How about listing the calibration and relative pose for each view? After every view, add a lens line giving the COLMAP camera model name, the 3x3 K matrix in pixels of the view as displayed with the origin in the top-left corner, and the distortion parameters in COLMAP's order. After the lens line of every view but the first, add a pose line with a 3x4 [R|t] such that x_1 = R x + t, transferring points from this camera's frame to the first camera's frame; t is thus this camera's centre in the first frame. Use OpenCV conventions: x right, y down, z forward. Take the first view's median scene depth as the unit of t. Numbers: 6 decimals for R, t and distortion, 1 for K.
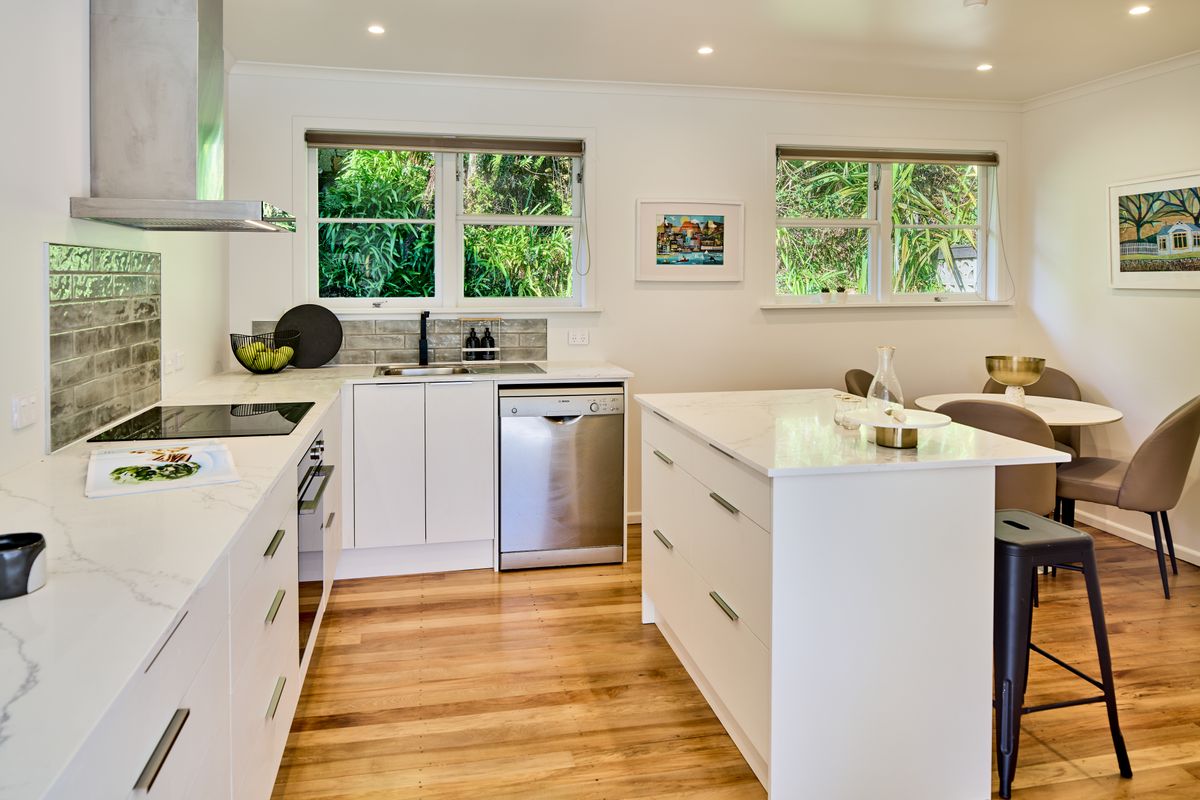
lens RADIAL K [[810.5, 0, 600.0], [0, 810.5, 400.0], [0, 0, 1]] dist [-0.002519, 0.000265]
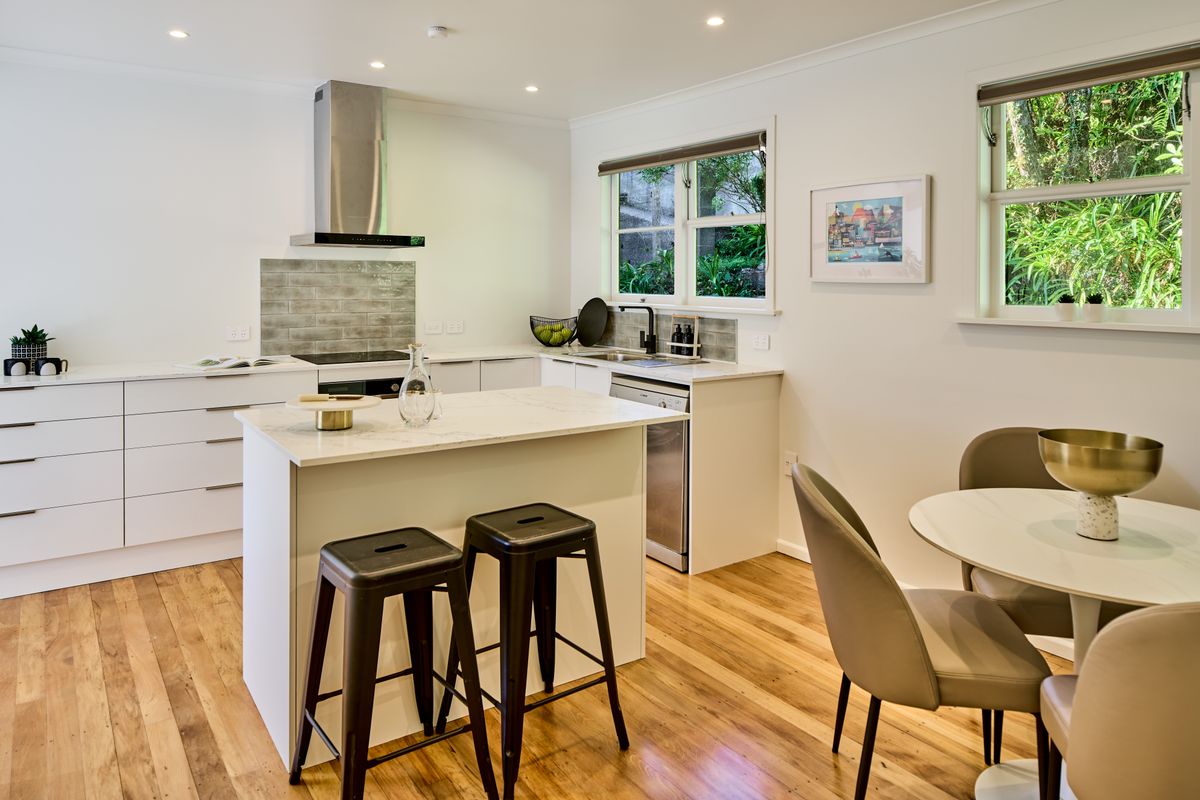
lens RADIAL K [[810.5, 0, 600.0], [0, 810.5, 400.0], [0, 0, 1]] dist [-0.002519, 0.000265]
pose [[0.381860, 0.138893, -0.913724, 0.766950], [-0.146065, 0.985288, 0.088728, -0.066765], [0.912605, 0.099581, 0.396529, 0.465059]]
